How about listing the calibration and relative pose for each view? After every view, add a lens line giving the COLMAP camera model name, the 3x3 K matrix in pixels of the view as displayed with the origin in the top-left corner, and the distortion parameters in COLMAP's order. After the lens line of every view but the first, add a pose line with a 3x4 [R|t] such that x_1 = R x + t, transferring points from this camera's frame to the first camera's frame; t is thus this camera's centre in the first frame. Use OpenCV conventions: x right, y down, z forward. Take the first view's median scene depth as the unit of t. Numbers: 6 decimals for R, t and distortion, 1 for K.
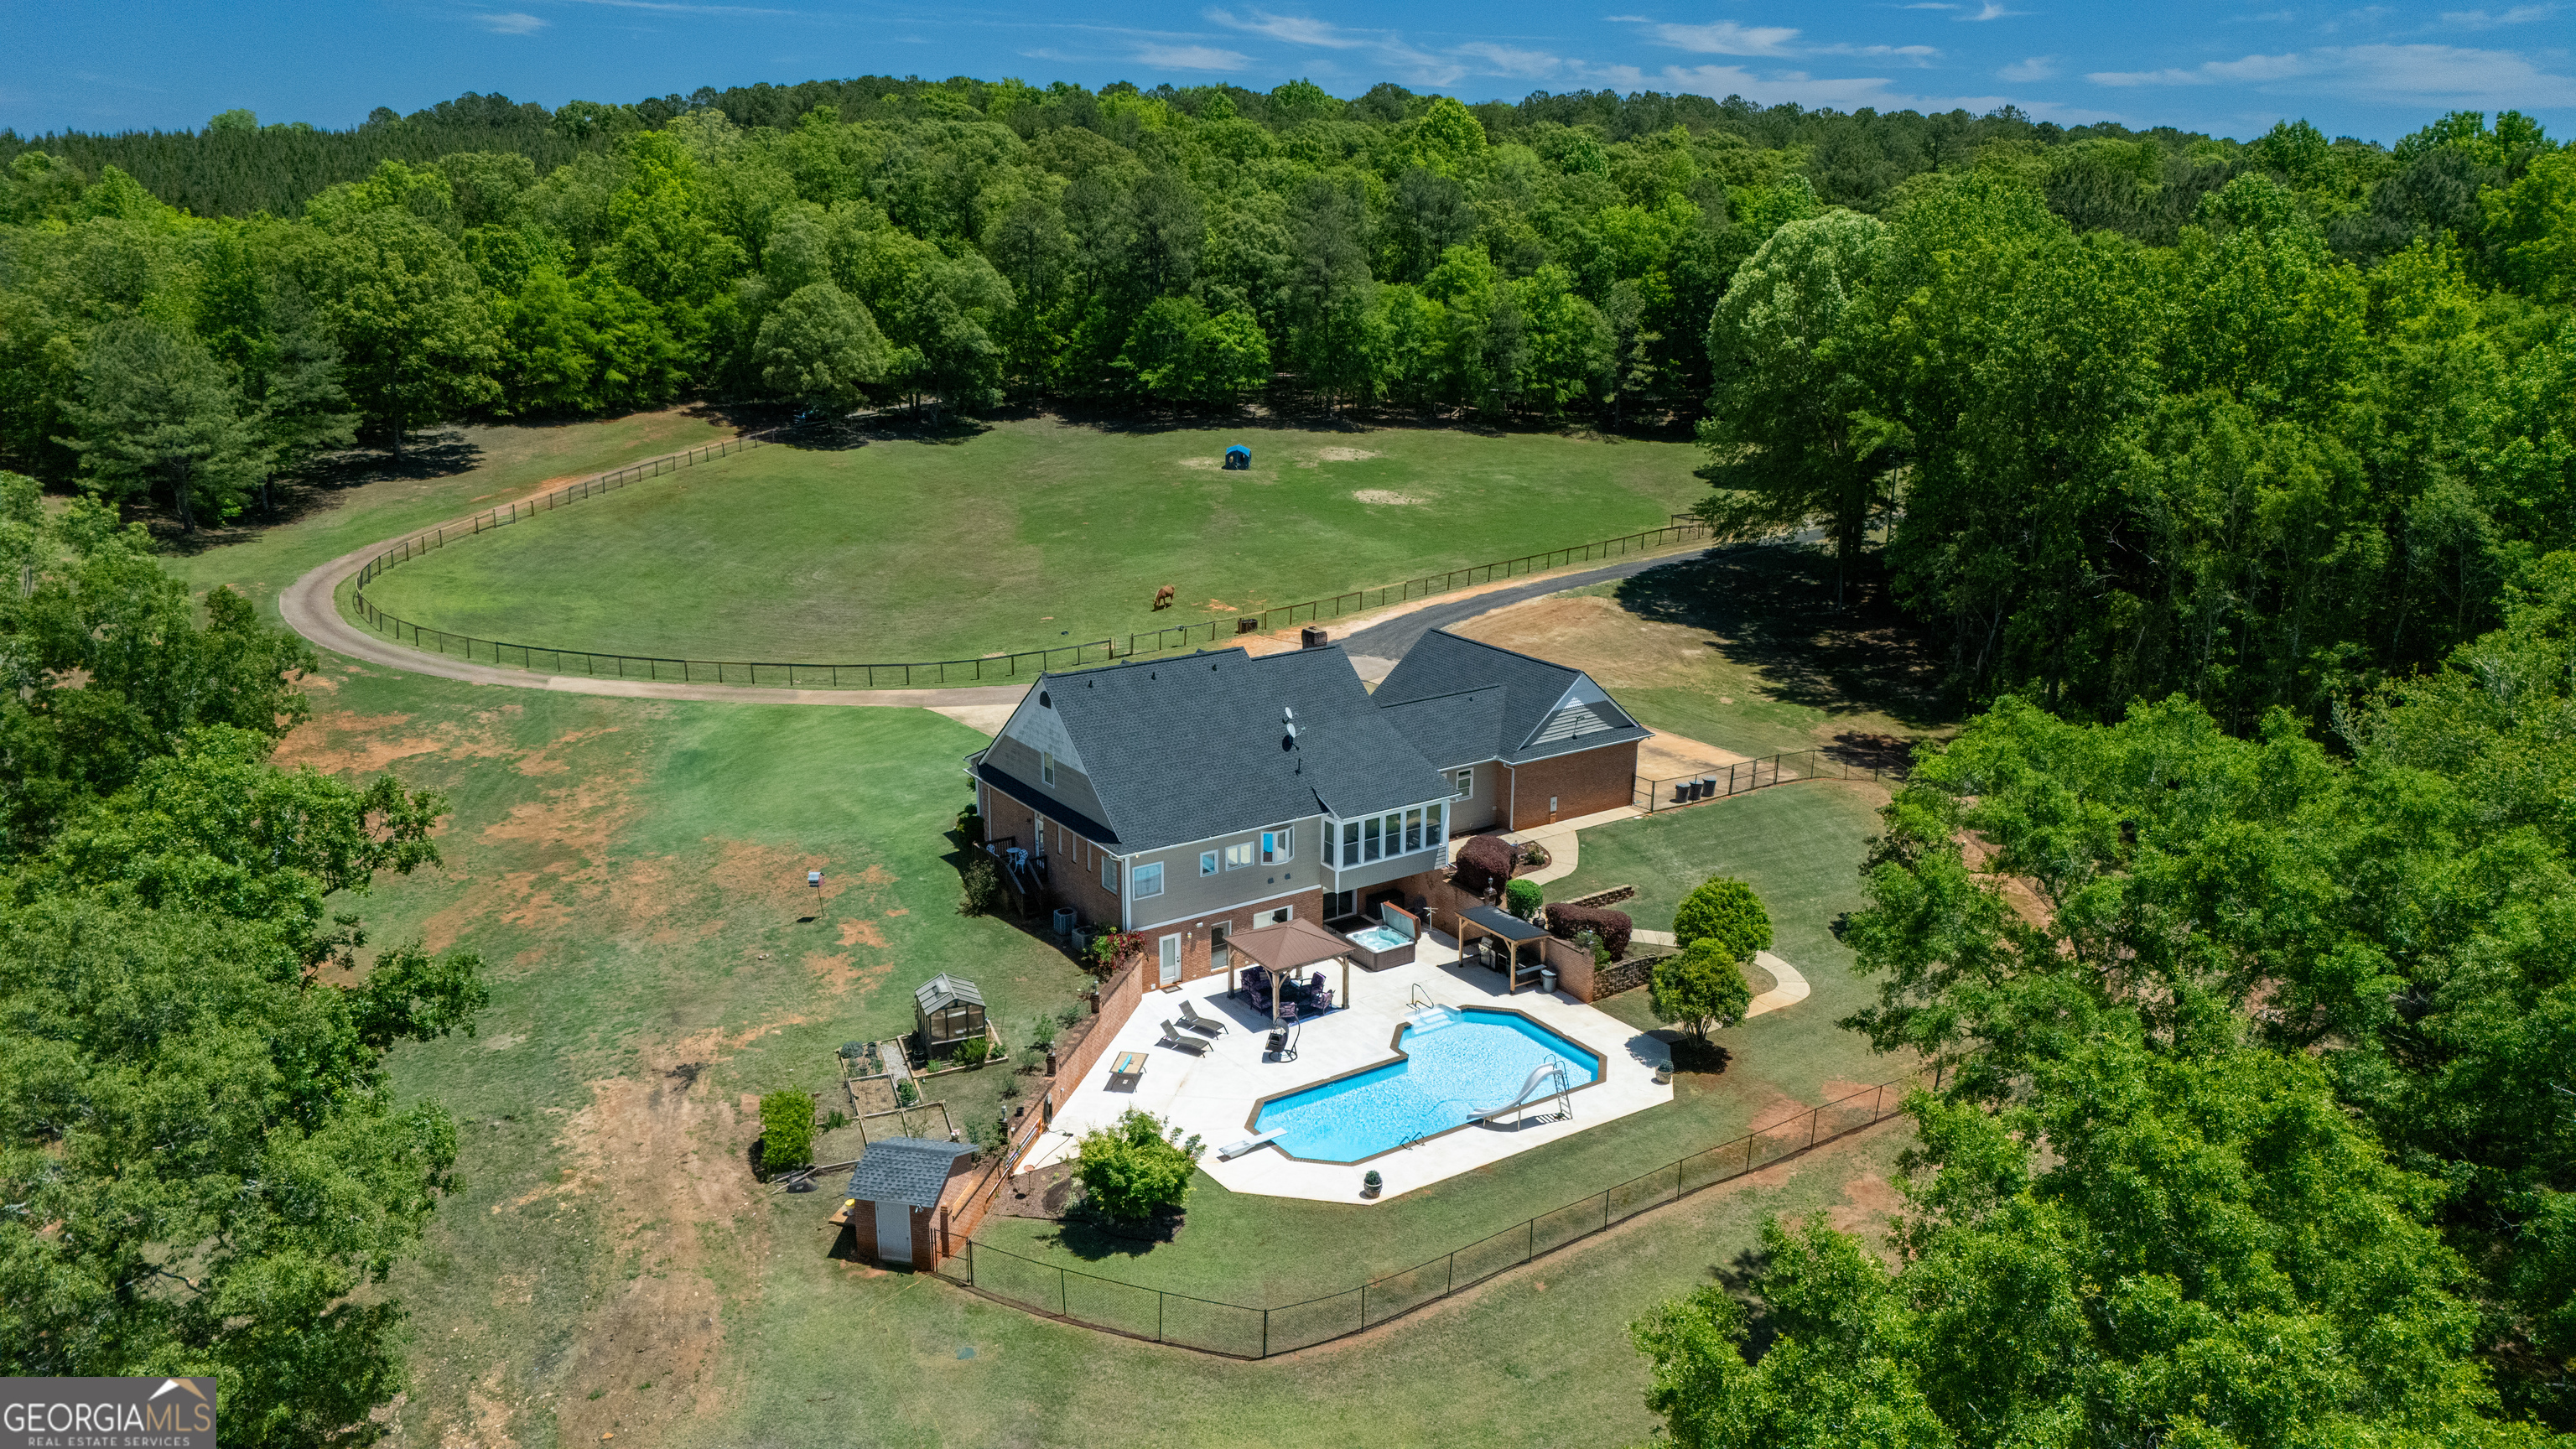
lens RADIAL K [[1891.7, 0, 1280.3], [0, 1891.7, 730.9], [0, 0, 1]] dist [0.070464, -0.073337]
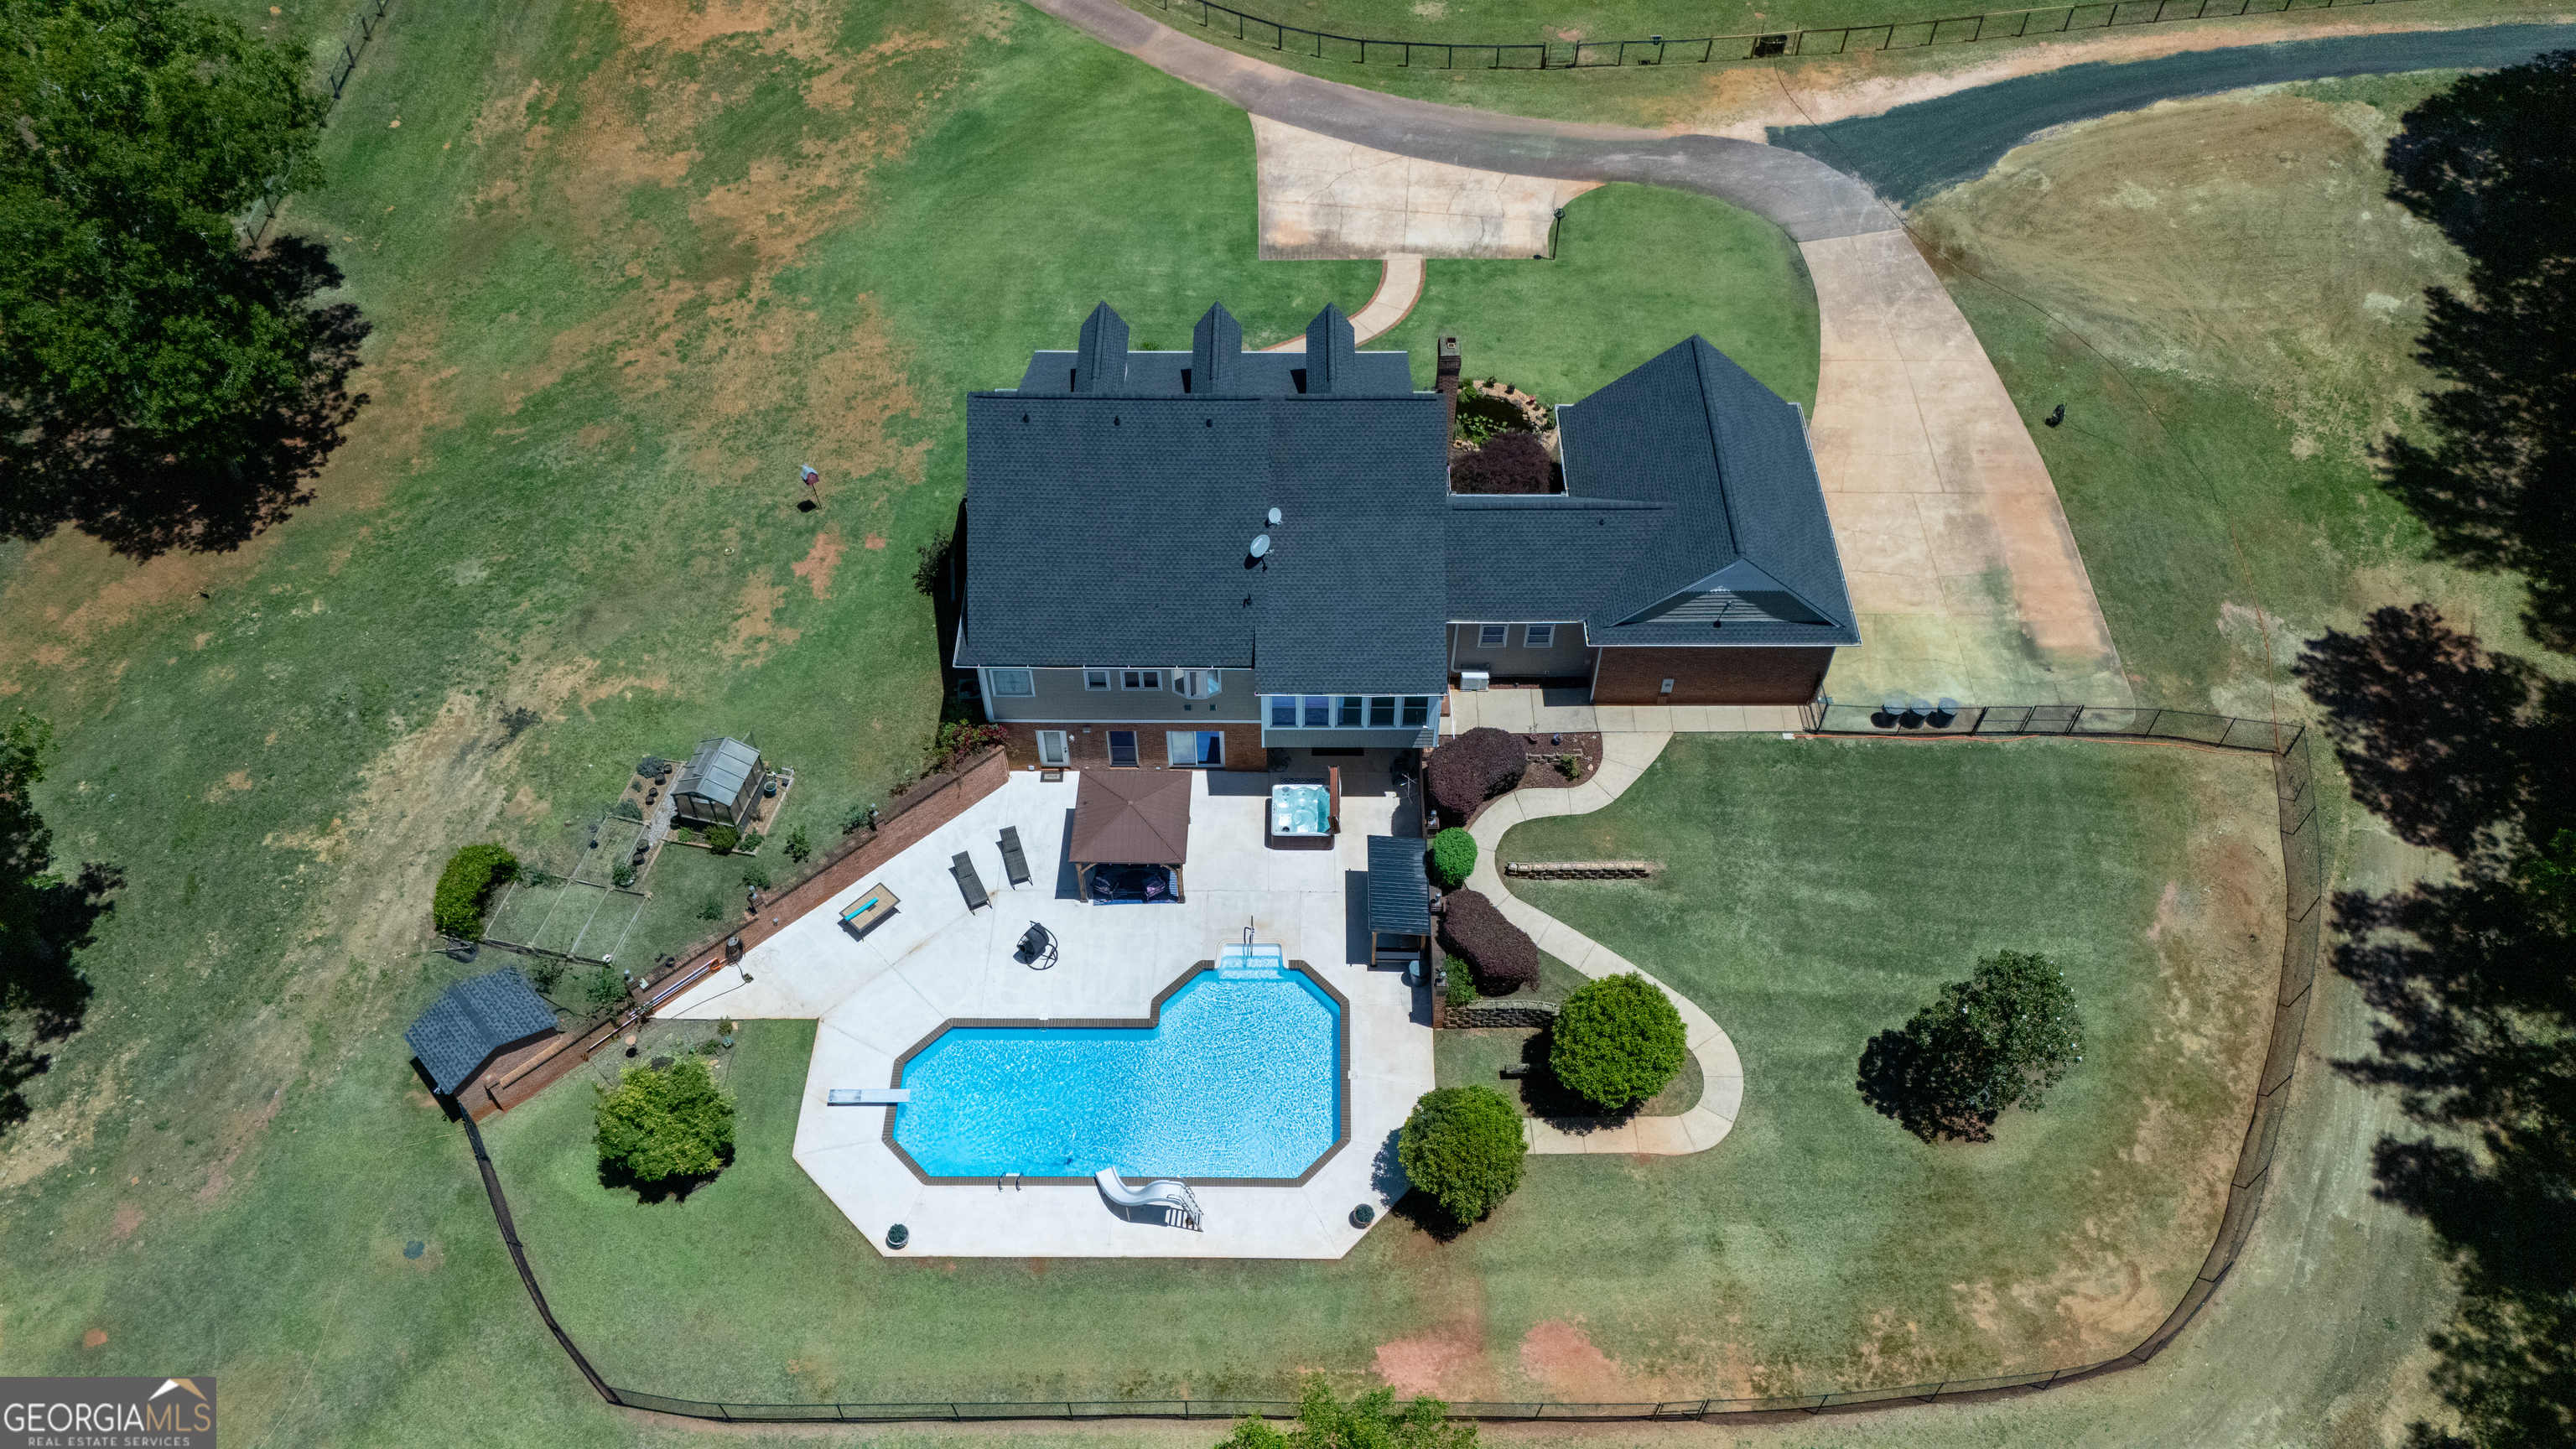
lens RADIAL K [[1891.7, 0, 1280.3], [0, 1891.7, 730.9], [0, 0, 1]] dist [0.070464, -0.073337]
pose [[0.824440, 0.432378, -0.365169, 0.286827], [-0.151058, 0.789941, 0.594285, -0.351020], [0.545417, -0.434791, 0.716573, 0.365625]]
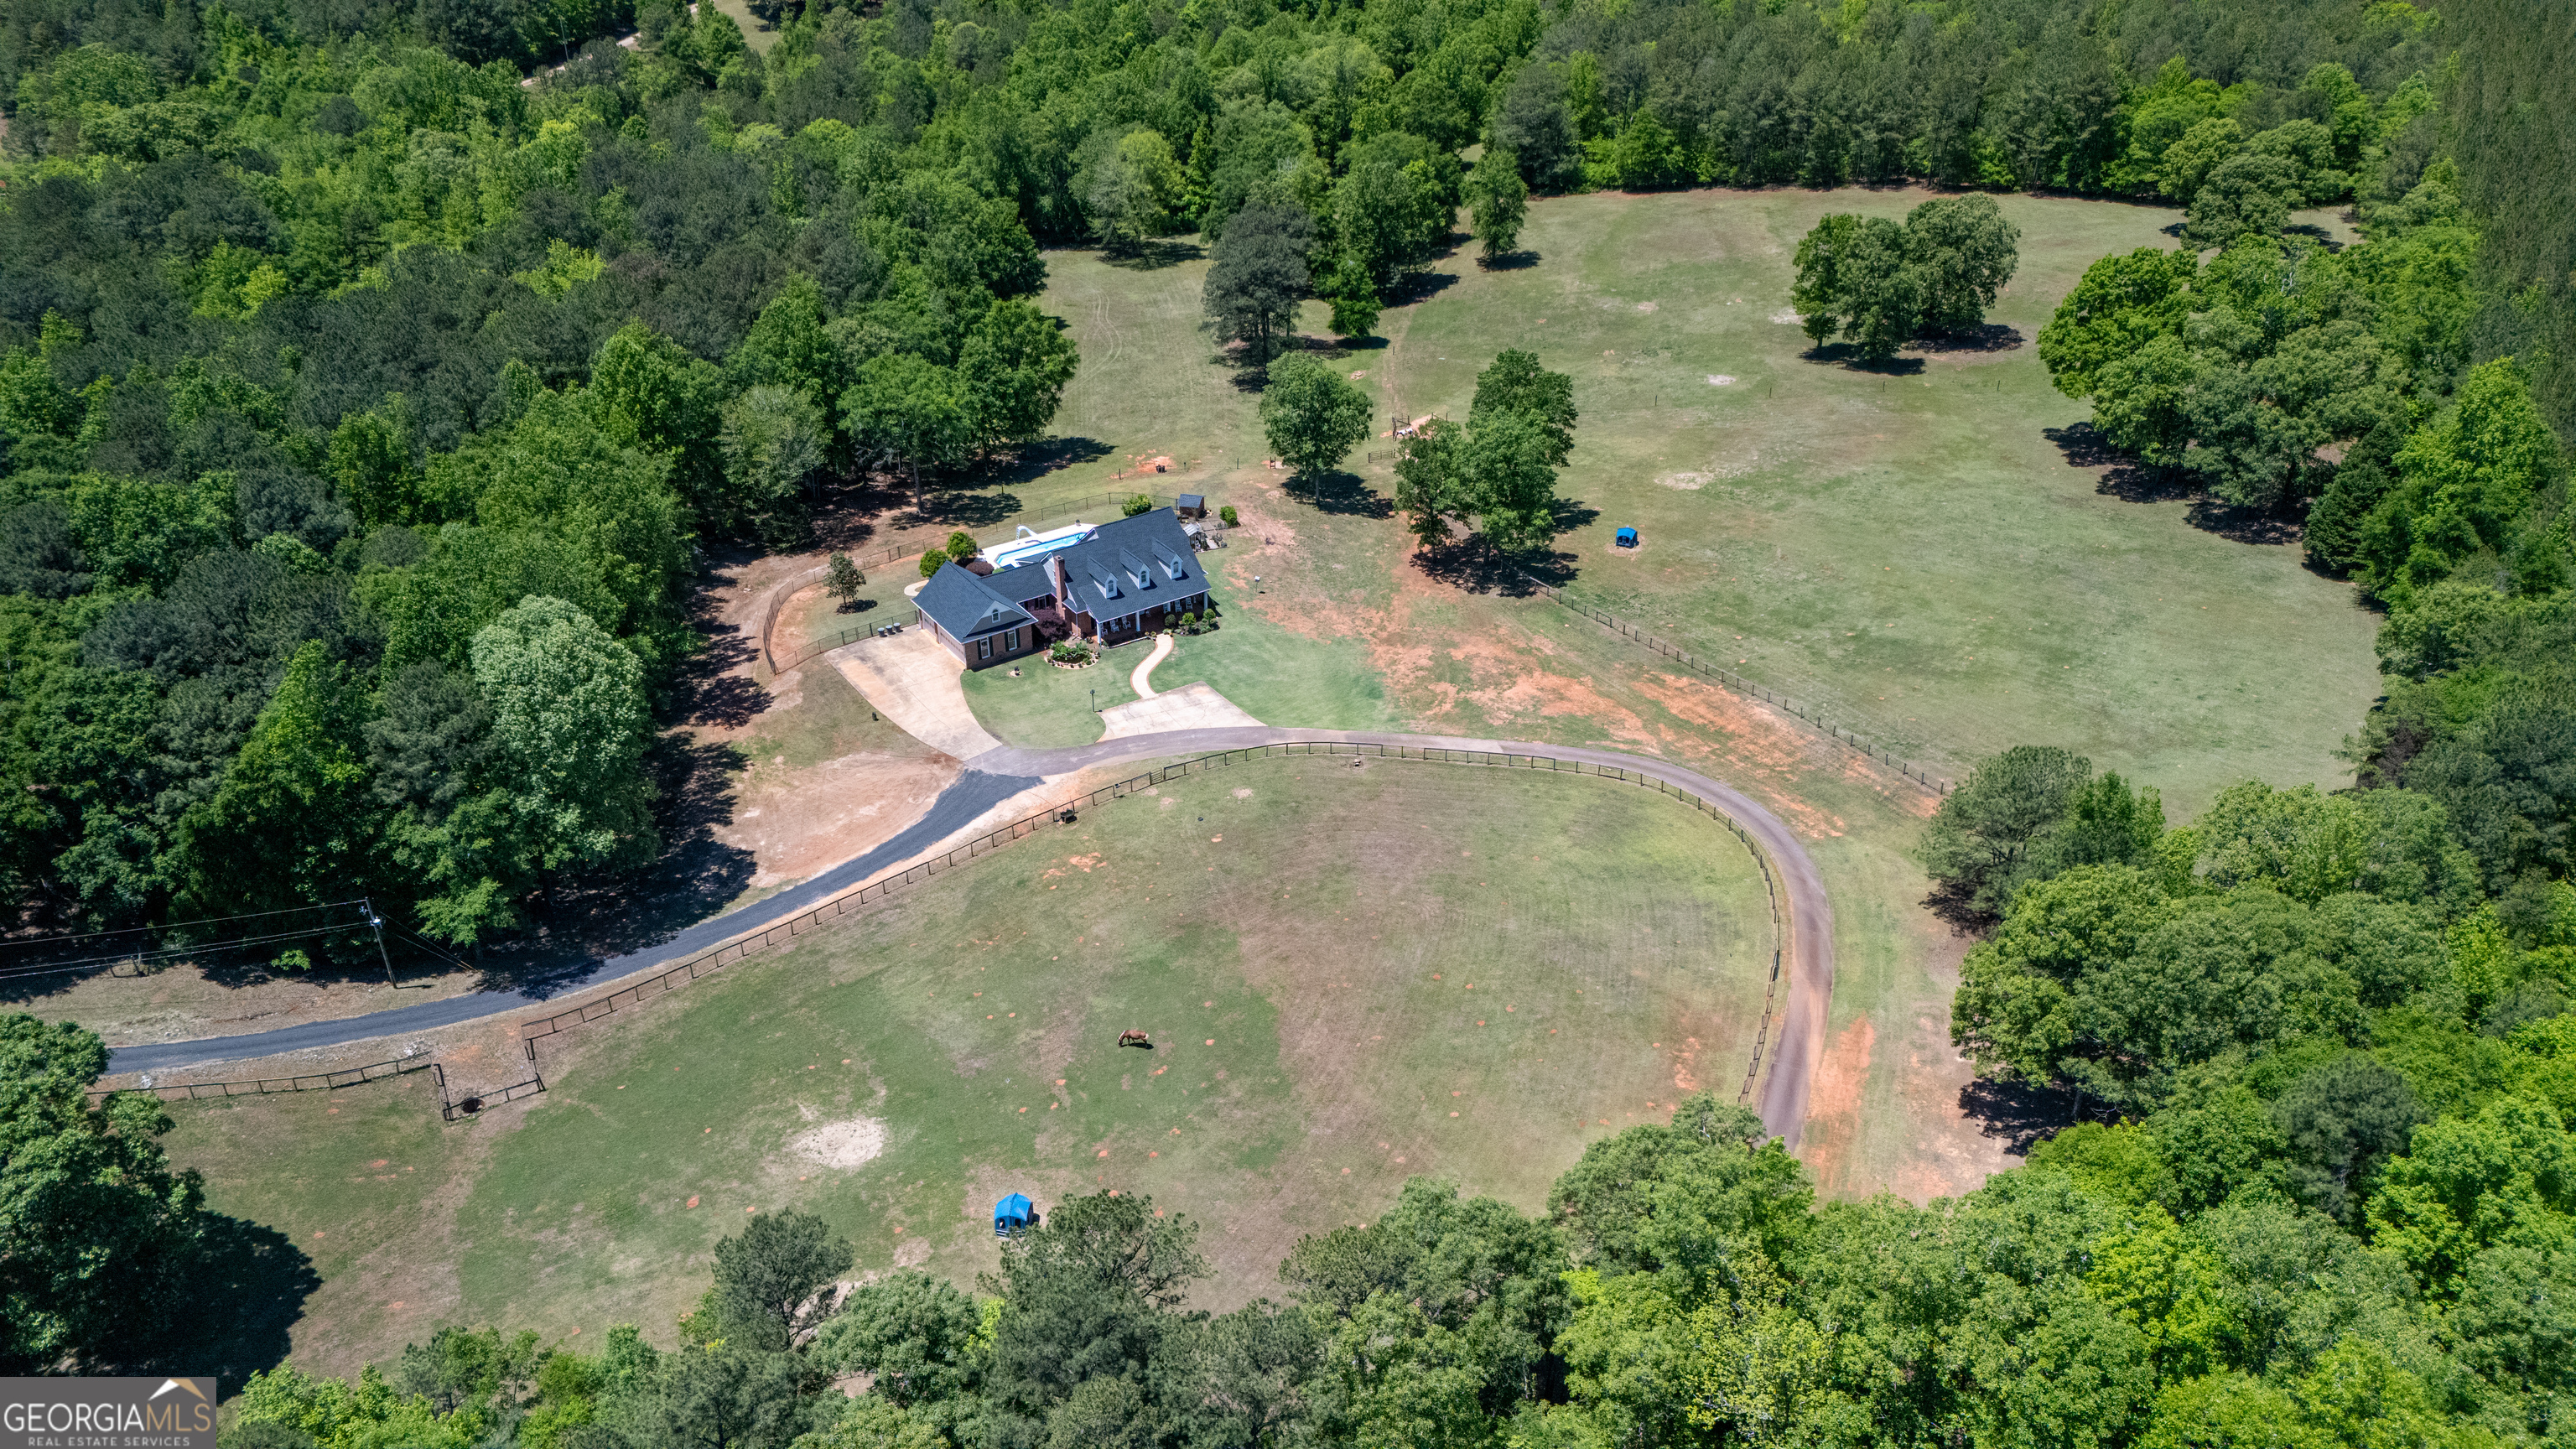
lens RADIAL K [[1865.7, 0, 1294.0], [0, 1865.7, 769.4], [0, 0, 1]] dist [0.105470, -0.146448]
pose [[-0.999903, -0.003104, -0.013569, -0.227490], [-0.012187, 0.666211, 0.745664, -1.516595], [0.006725, 0.745757, -0.666184, 2.610332]]
